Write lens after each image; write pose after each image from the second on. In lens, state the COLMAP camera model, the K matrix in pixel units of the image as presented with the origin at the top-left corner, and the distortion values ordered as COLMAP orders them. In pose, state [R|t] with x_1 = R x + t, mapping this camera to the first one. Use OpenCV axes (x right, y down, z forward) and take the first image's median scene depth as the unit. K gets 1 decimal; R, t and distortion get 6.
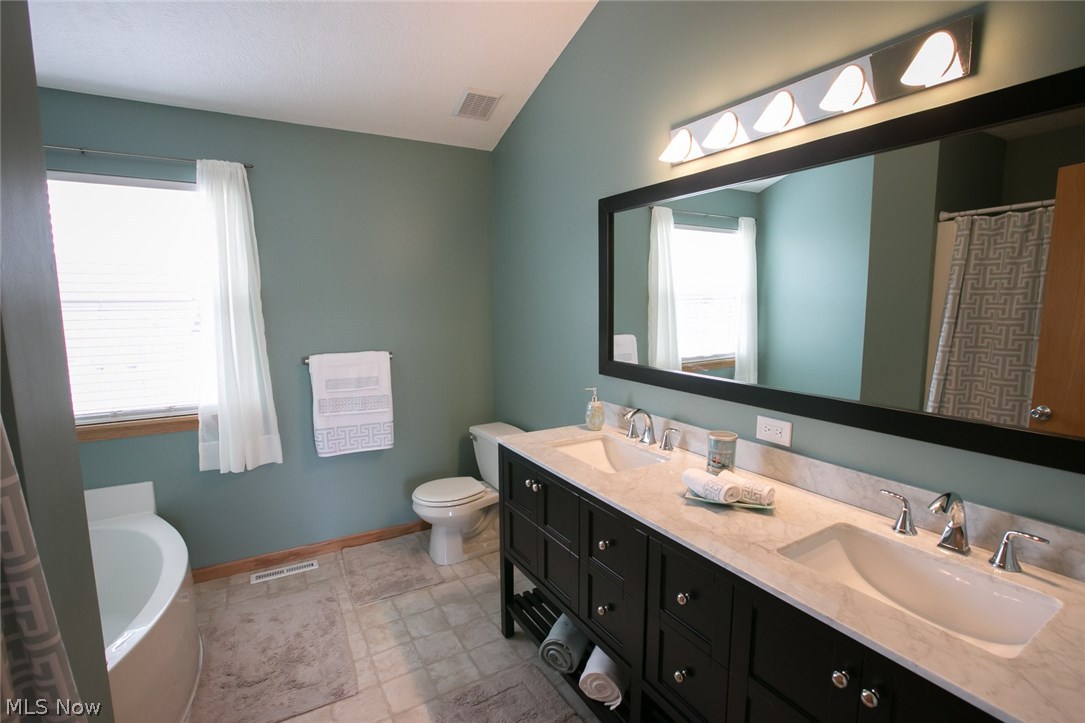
lens RADIAL K [[523.8, 0, 536.3], [0, 523.8, 361.9], [0, 0, 1]] dist [-0.040081, 0.009853]
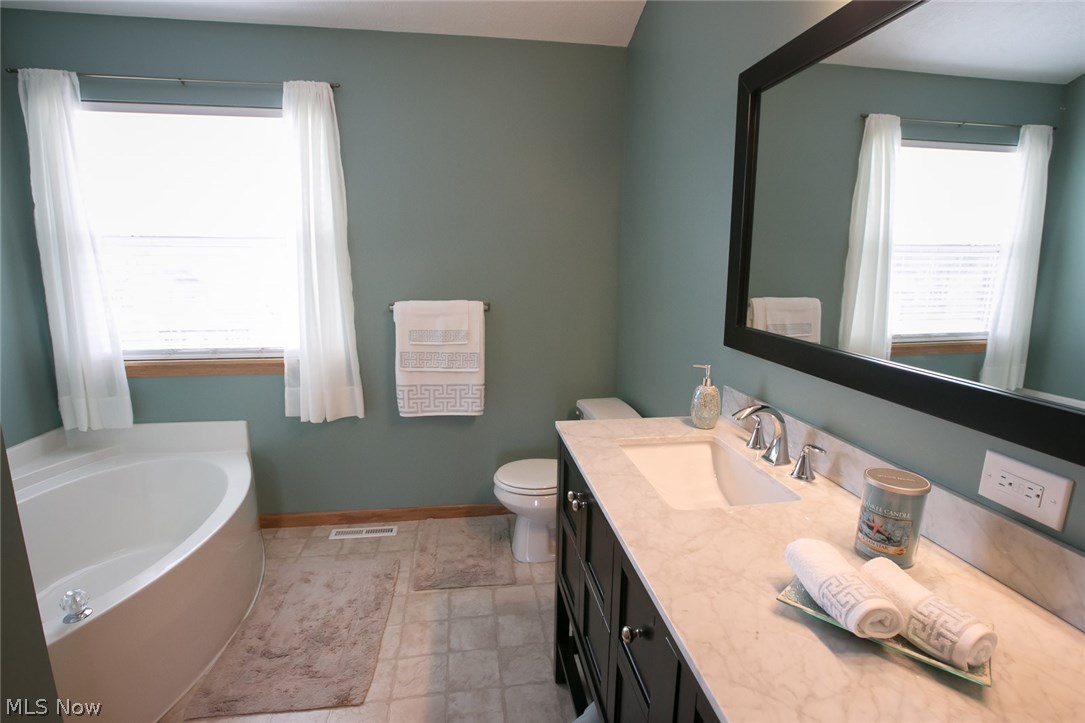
lens RADIAL K [[523.8, 0, 543.6], [0, 523.8, 361.7], [0, 0, 1]] dist [-0.040081, 0.009853]
pose [[0.929120, 0.083922, -0.360128, 0.144180], [-0.060326, 0.995259, 0.076290, 0.006749], [0.364823, -0.049157, 0.929778, 0.286849]]
